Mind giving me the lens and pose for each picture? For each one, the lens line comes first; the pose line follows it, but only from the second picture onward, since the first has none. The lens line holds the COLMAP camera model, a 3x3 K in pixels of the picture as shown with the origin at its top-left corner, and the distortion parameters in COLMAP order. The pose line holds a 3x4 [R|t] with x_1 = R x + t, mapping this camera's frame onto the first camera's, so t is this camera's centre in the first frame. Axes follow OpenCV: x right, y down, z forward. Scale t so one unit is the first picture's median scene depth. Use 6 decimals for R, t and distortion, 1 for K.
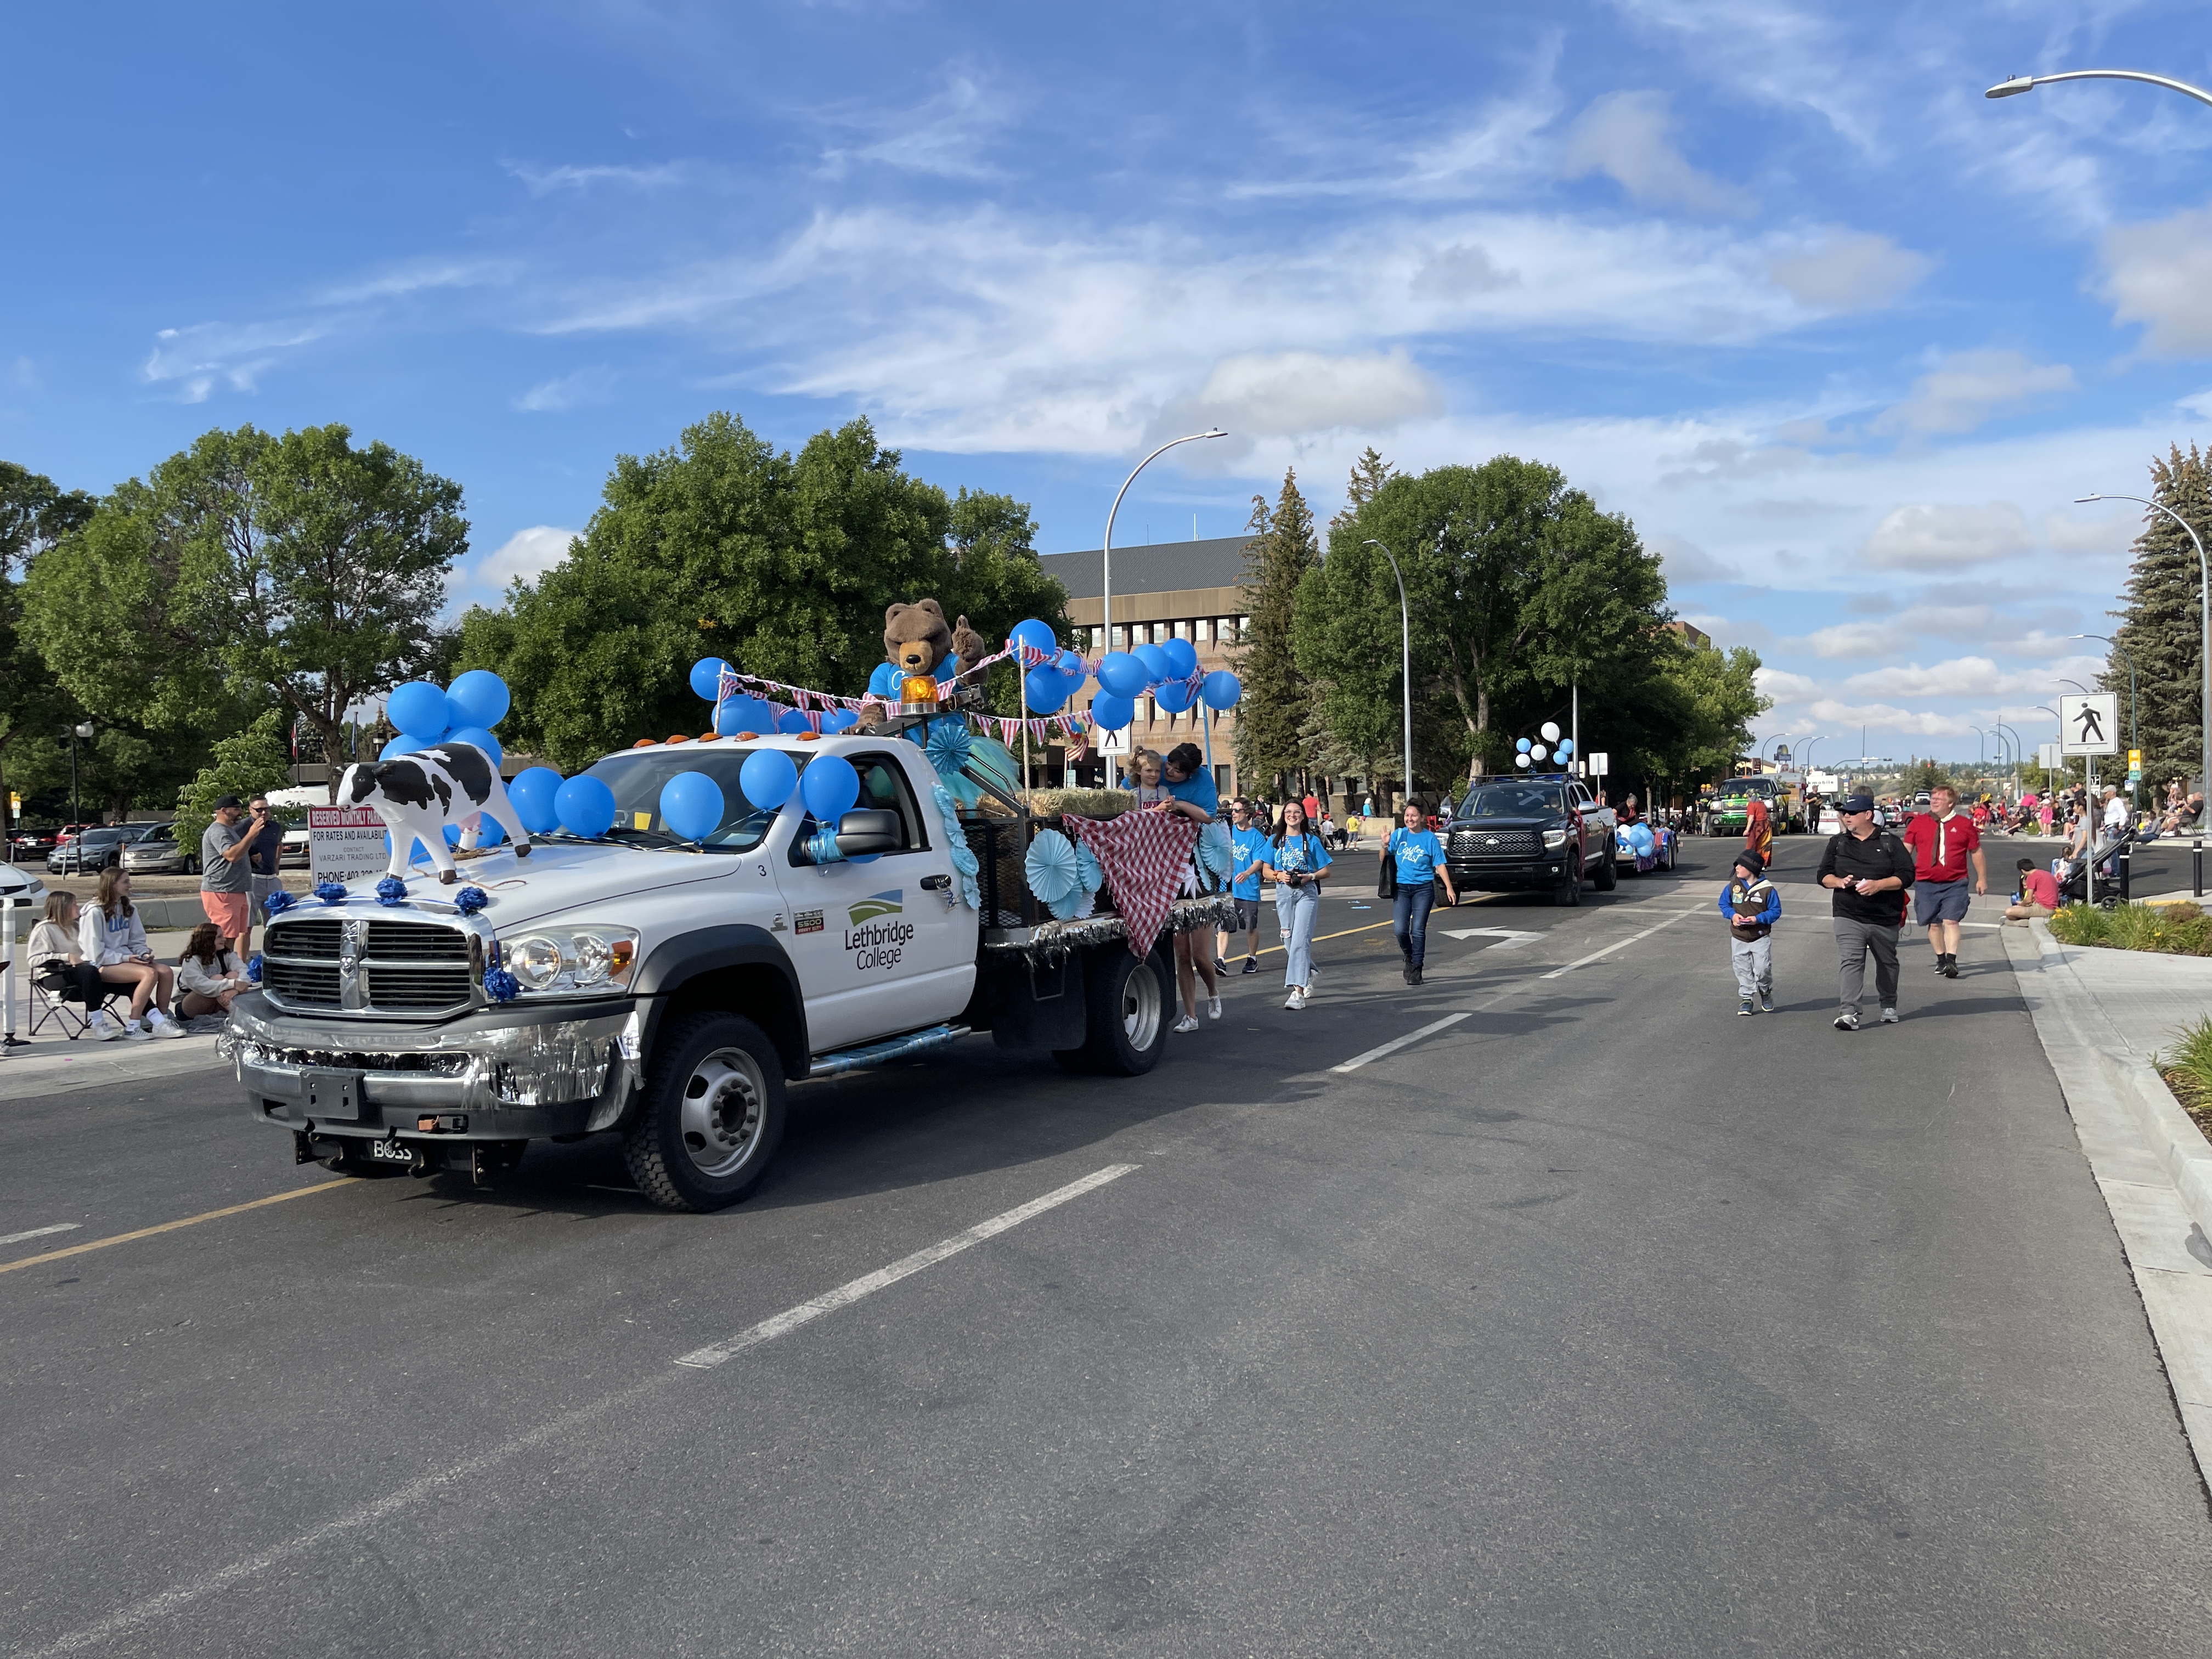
lens RADIAL K [[1749.3, 0, 1115.0], [0, 1749.3, 828.4], [0, 0, 1]] dist [0.081526, -0.092684]
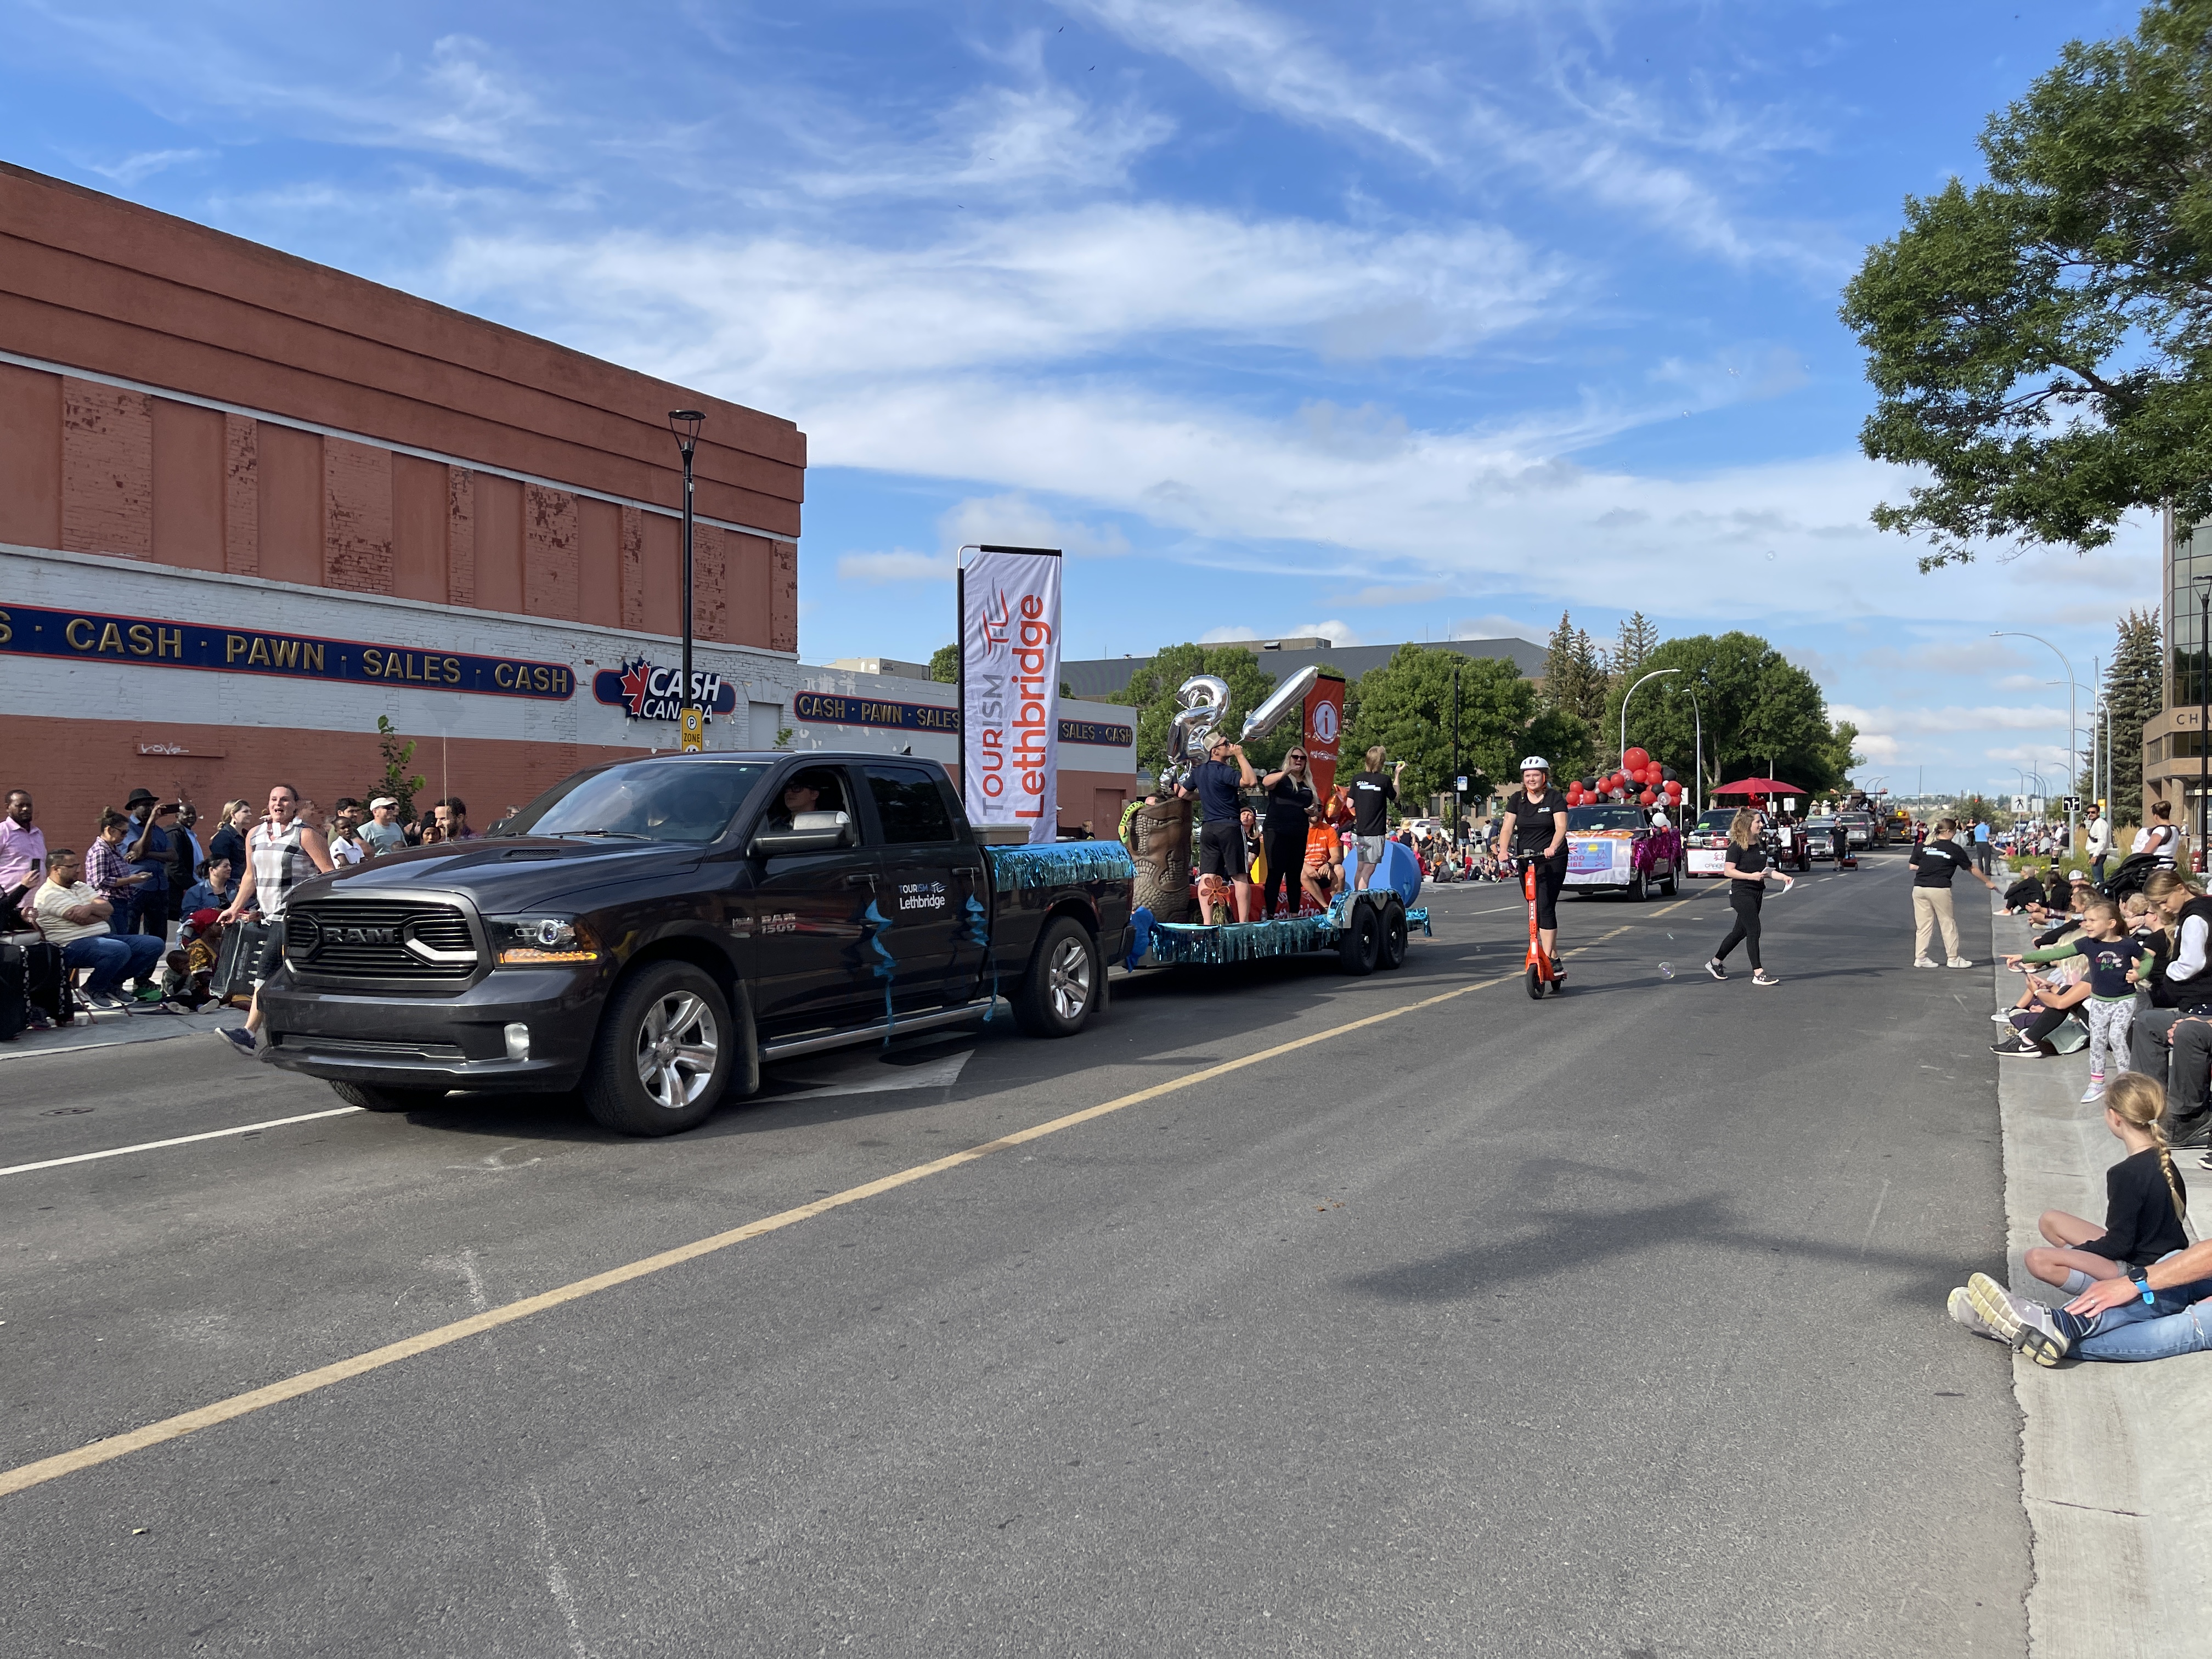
lens RADIAL K [[1749.3, 0, 1104.3], [0, 1749.3, 819.4], [0, 0, 1]] dist [0.081526, -0.092684]
pose [[0.999488, 0.017173, -0.027011, -0.480246], [-0.017572, 0.999739, -0.014609, 0.022498], [0.026753, 0.015076, 0.999528, -1.056747]]
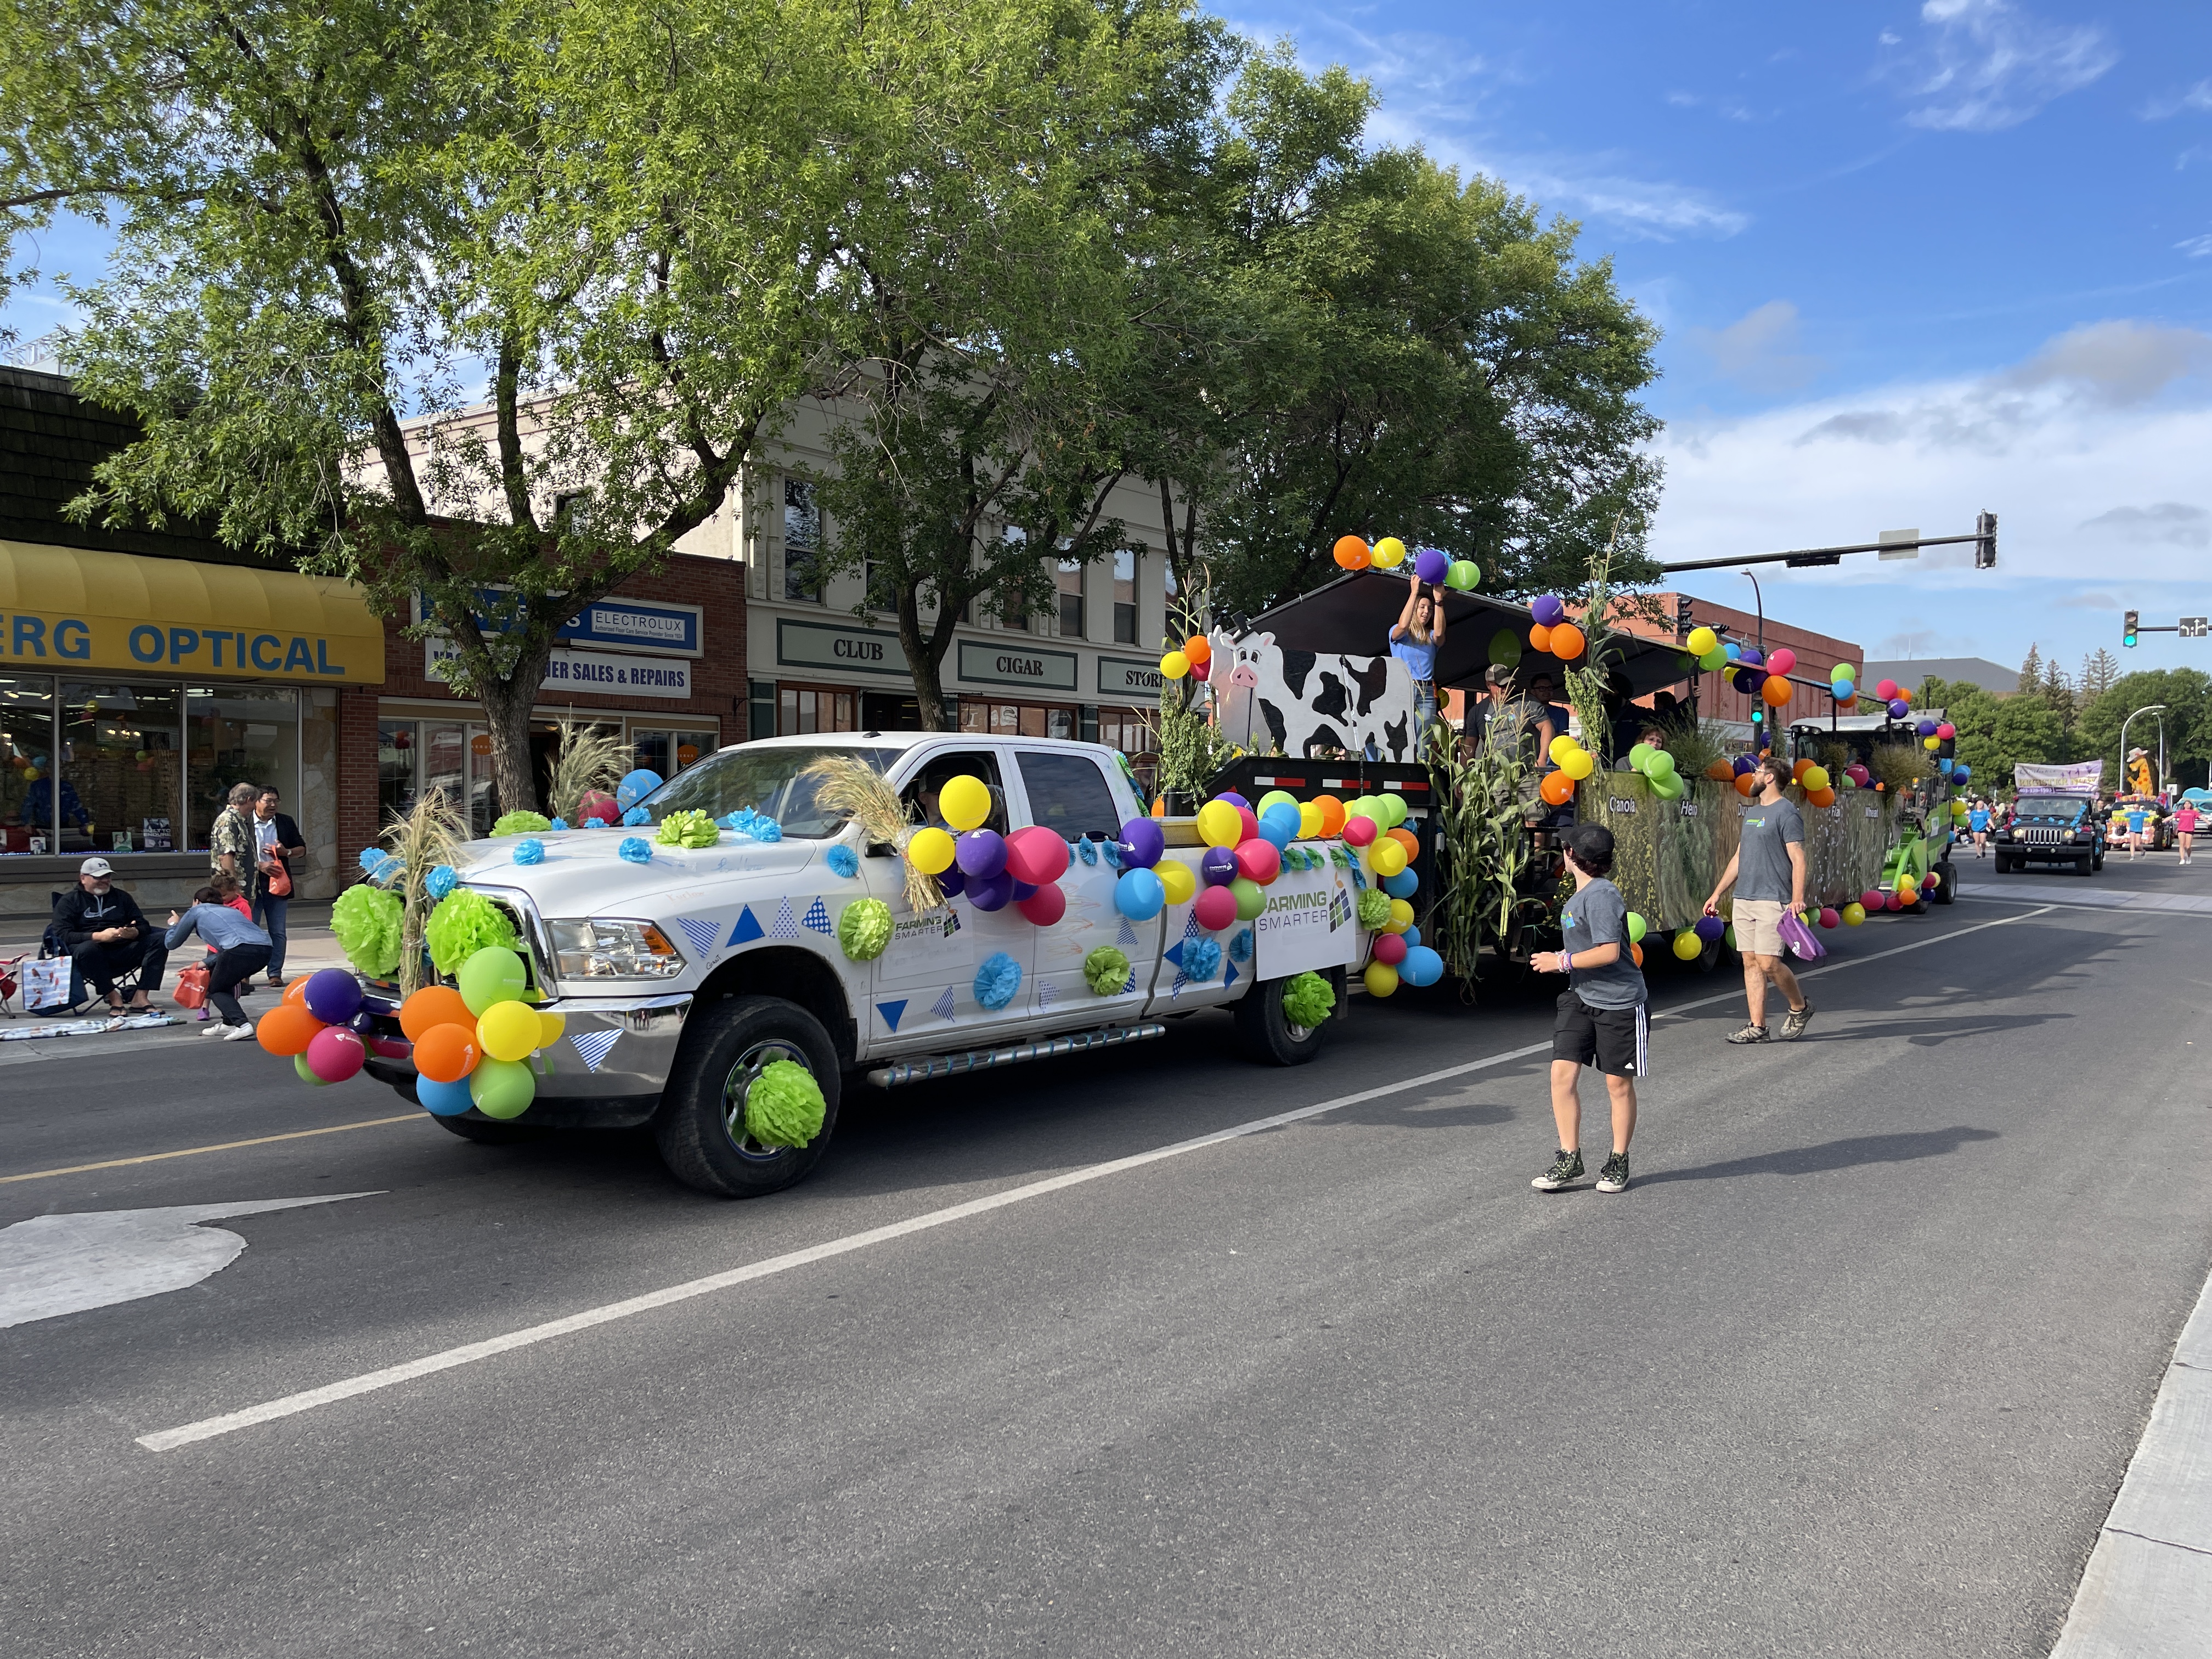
lens RADIAL K [[1749.3, 0, 1107.1], [0, 1749.3, 822.0], [0, 0, 1]] dist [0.081526, -0.092684]
pose [[0.982966, 0.034154, -0.180584, -1.040022], [-0.033392, 0.999416, 0.007259, 0.046531], [0.180726, -0.001105, 0.983533, -2.224150]]
